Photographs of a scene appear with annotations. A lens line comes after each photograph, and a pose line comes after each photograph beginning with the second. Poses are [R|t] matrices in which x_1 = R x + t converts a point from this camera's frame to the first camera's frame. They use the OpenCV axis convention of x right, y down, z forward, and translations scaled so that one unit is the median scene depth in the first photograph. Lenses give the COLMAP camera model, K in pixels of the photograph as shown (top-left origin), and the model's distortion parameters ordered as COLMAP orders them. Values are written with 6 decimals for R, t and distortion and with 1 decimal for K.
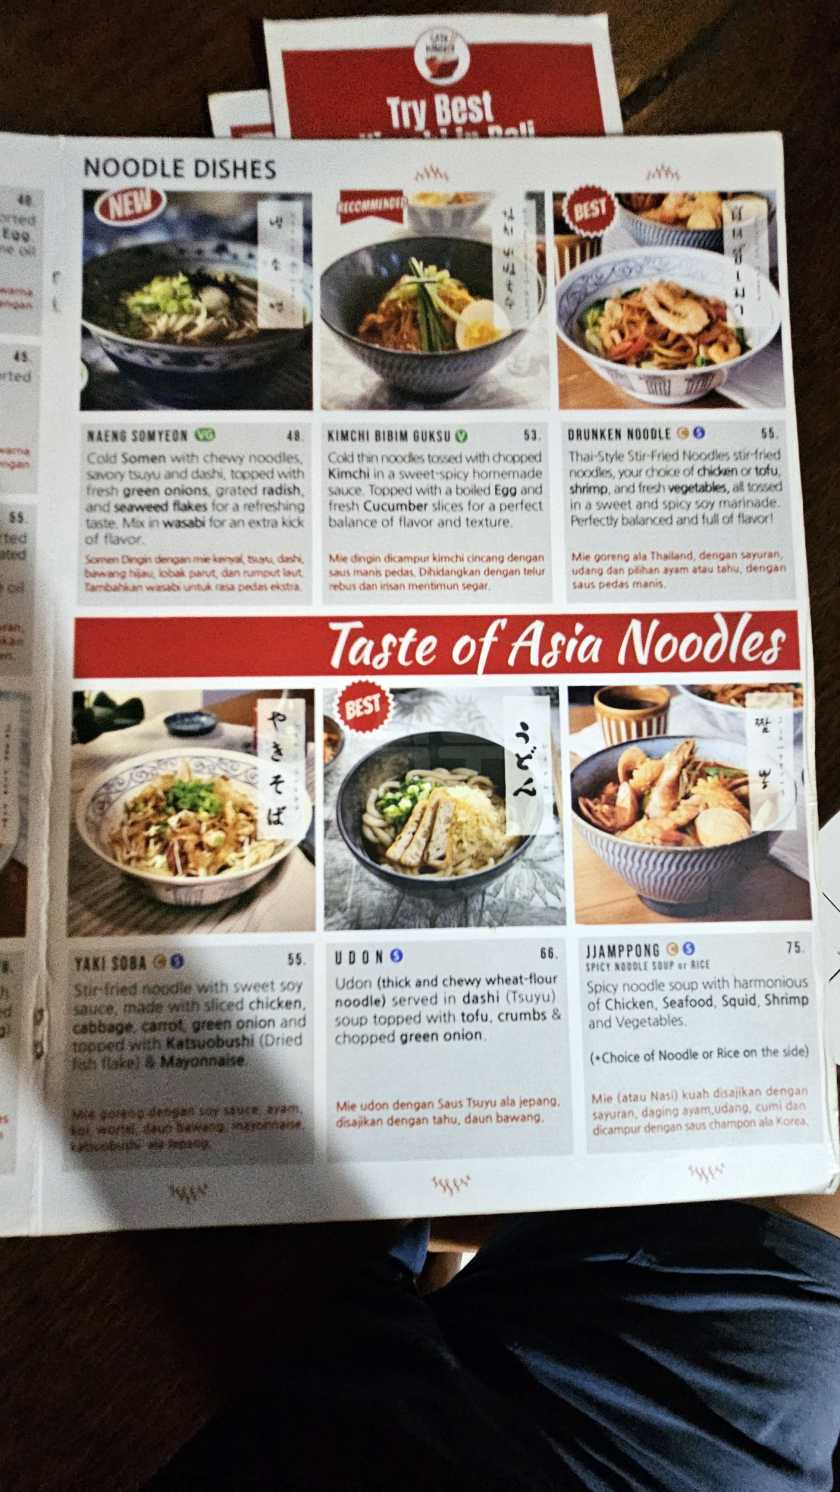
lens RADIAL K [[576.5, 0, 412.4], [0, 576.5, 768.4], [0, 0, 1]] dist [-0.009757, 0.005353]
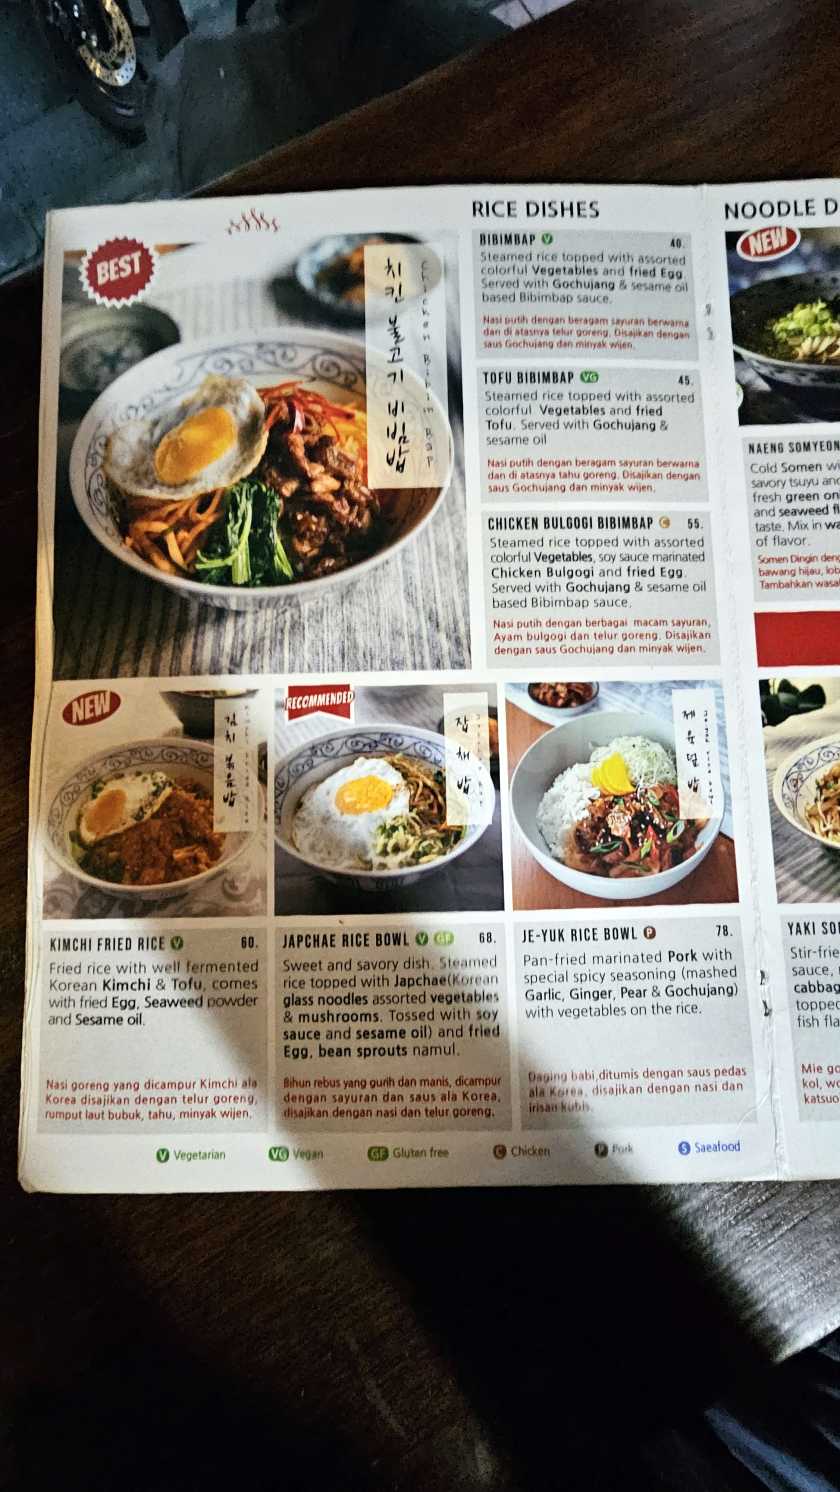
lens RADIAL K [[554.9, 0, 417.0], [0, 554.9, 757.5], [0, 0, 1]] dist [-0.002862, 0.000628]
pose [[0.998656, -0.008964, -0.051051, -1.160730], [0.007874, 0.999738, -0.021509, 0.032343], [0.051230, 0.021078, 0.998464, -0.083467]]
